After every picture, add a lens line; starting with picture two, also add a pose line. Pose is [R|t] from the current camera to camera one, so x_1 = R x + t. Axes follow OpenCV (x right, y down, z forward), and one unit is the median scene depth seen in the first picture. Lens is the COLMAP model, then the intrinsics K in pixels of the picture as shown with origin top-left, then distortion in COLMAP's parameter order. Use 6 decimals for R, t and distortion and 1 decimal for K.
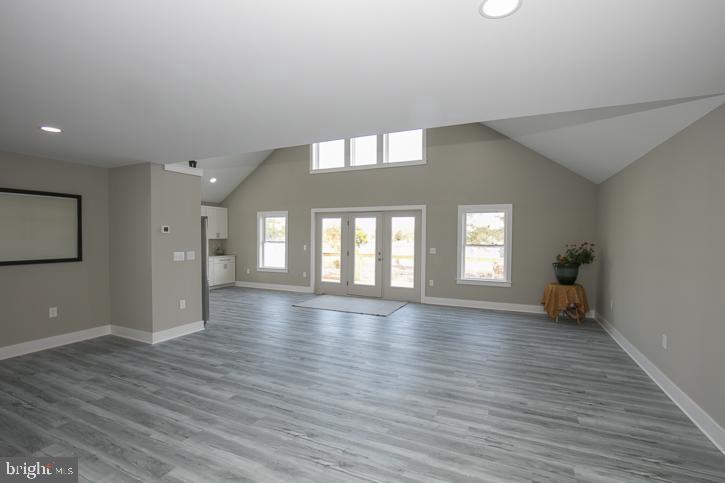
lens RADIAL K [[334.3, 0, 365.1], [0, 334.3, 244.7], [0, 0, 1]] dist [-0.035027, 0.006871]
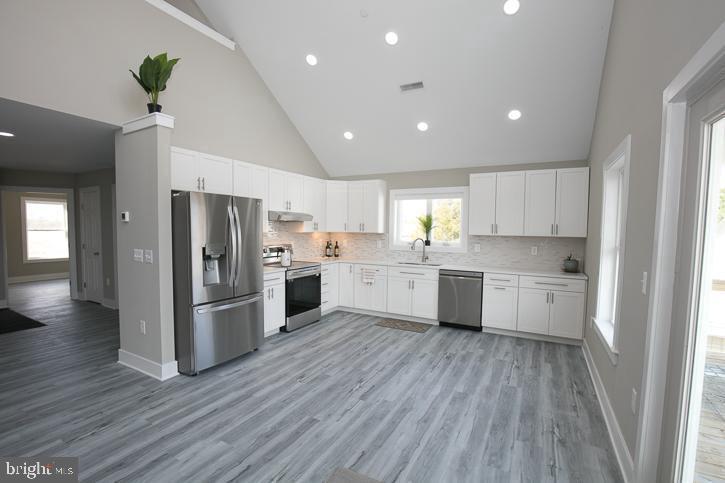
lens RADIAL K [[334.3, 0, 364.0], [0, 334.3, 245.1], [0, 0, 1]] dist [-0.035027, 0.006871]
pose [[-0.064363, 0.044328, -0.996942, 0.054380], [-0.037303, 0.998208, 0.046793, -0.023388], [0.997229, 0.040201, -0.062594, 1.004558]]
